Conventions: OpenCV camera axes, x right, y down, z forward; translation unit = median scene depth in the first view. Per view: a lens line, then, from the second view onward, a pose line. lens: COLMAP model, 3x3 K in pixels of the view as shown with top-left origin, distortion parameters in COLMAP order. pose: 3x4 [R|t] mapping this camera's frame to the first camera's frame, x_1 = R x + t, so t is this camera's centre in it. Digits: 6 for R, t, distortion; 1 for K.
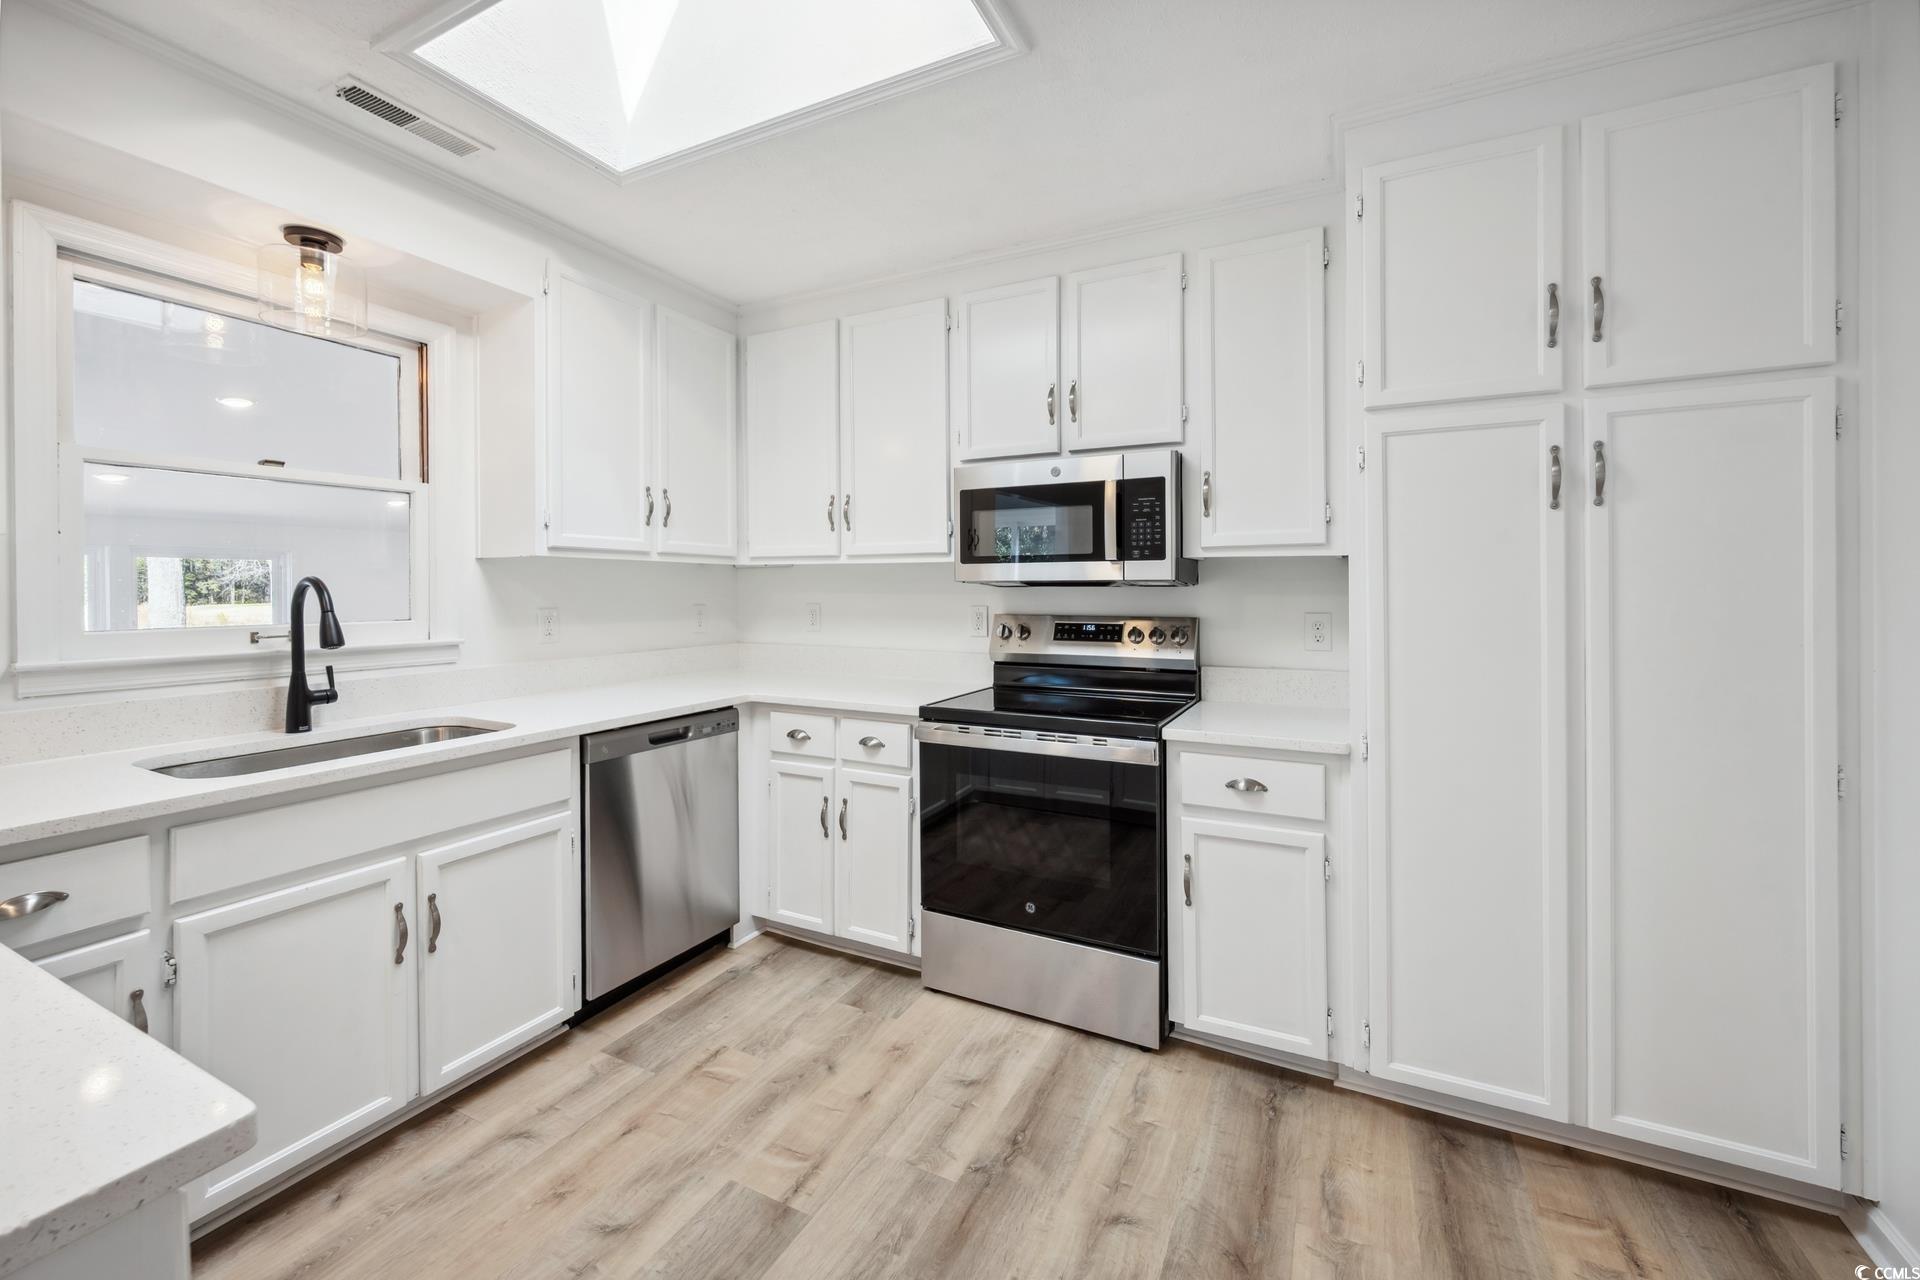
lens RADIAL K [[778.6, 0, 944.7], [0, 778.6, 587.0], [0, 0, 1]] dist [-0.003216, -0.000341]
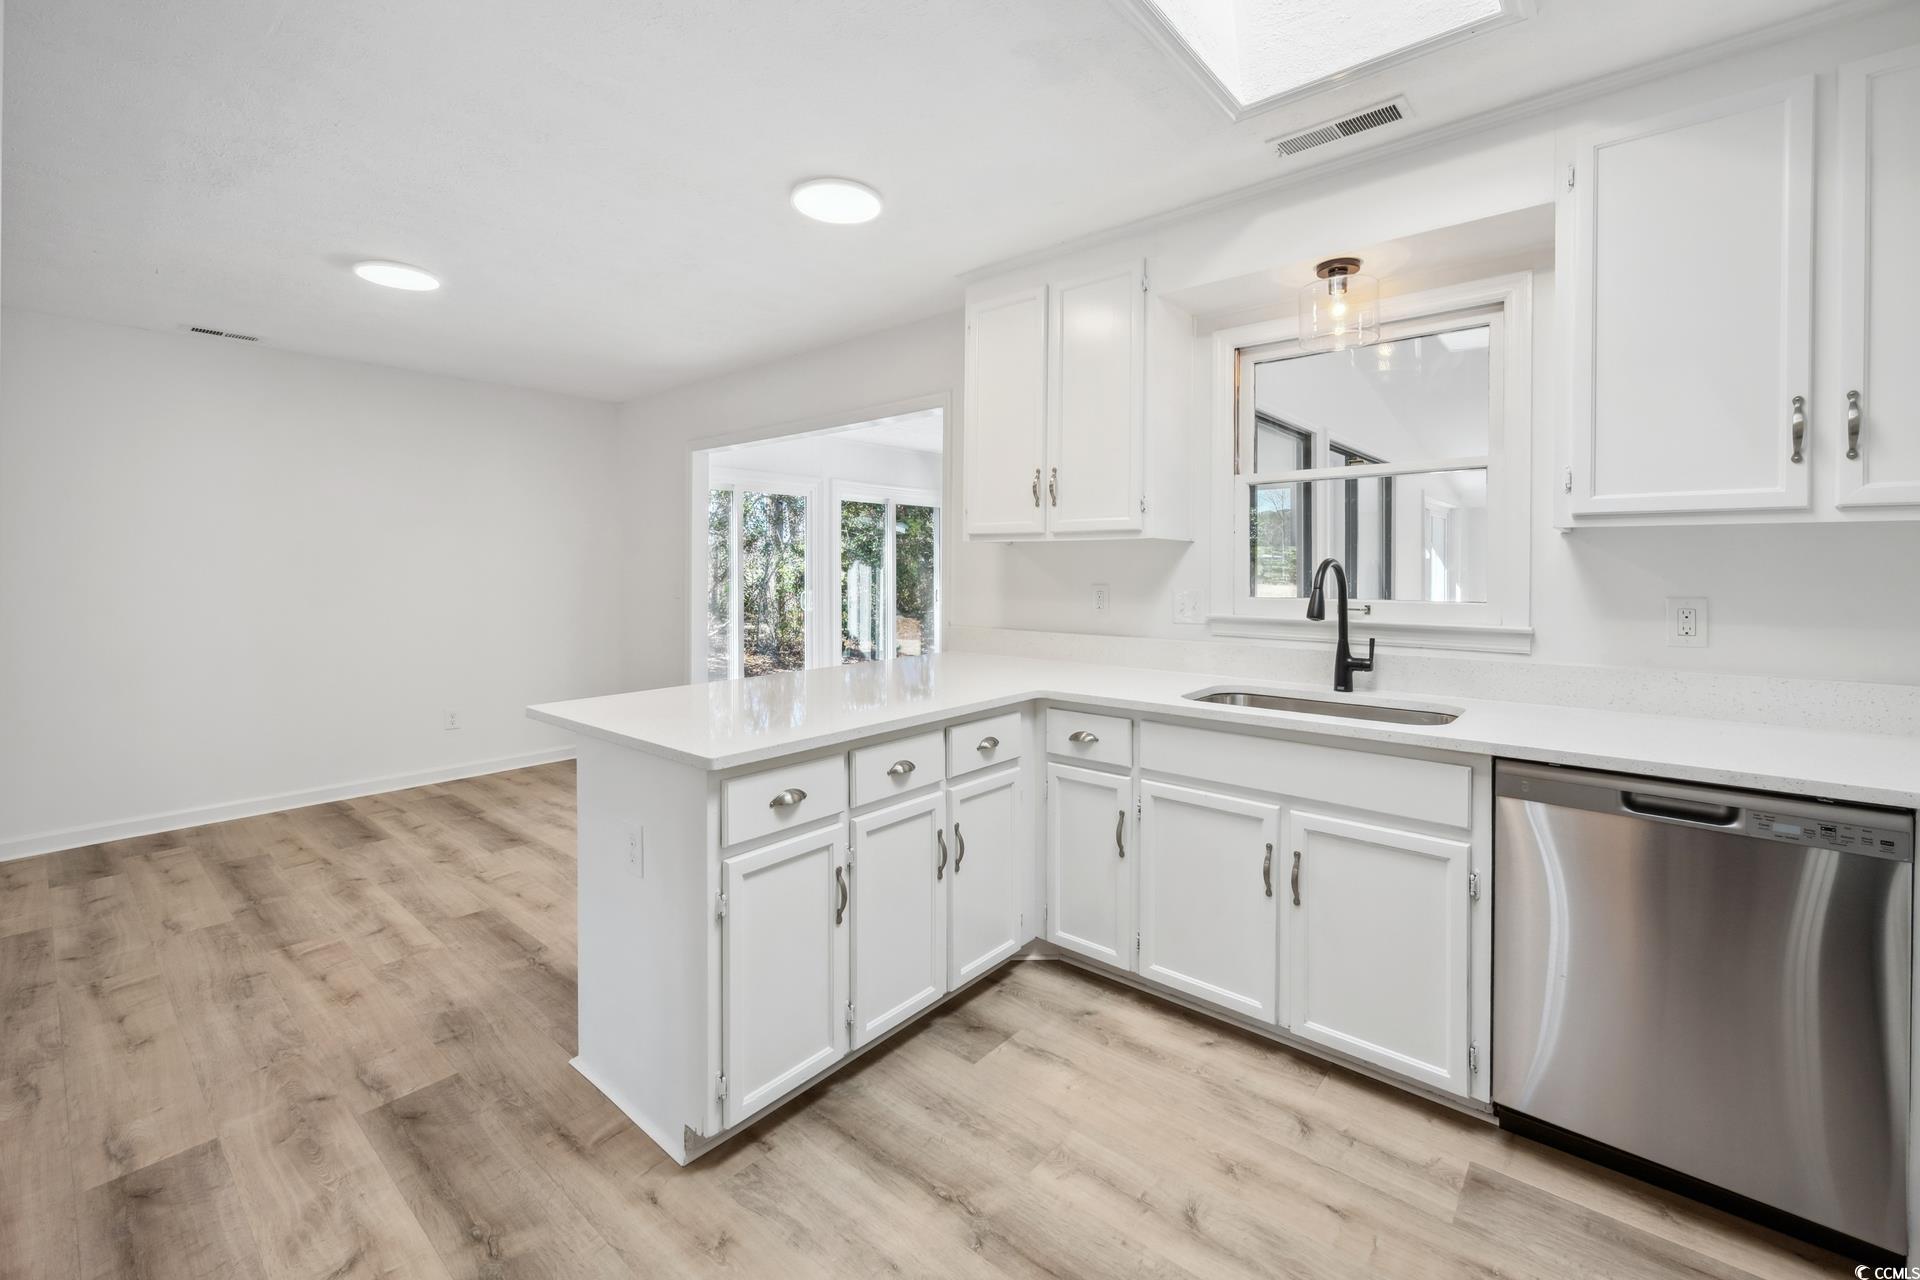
lens RADIAL K [[778.6, 0, 942.9], [0, 778.6, 572.1], [0, 0, 1]] dist [-0.003216, -0.000341]
pose [[-0.230136, 0.009309, -0.973114, 0.493793], [0.000966, 0.999956, 0.009338, -0.005223], [0.973158, 0.001209, -0.230135, 0.753076]]
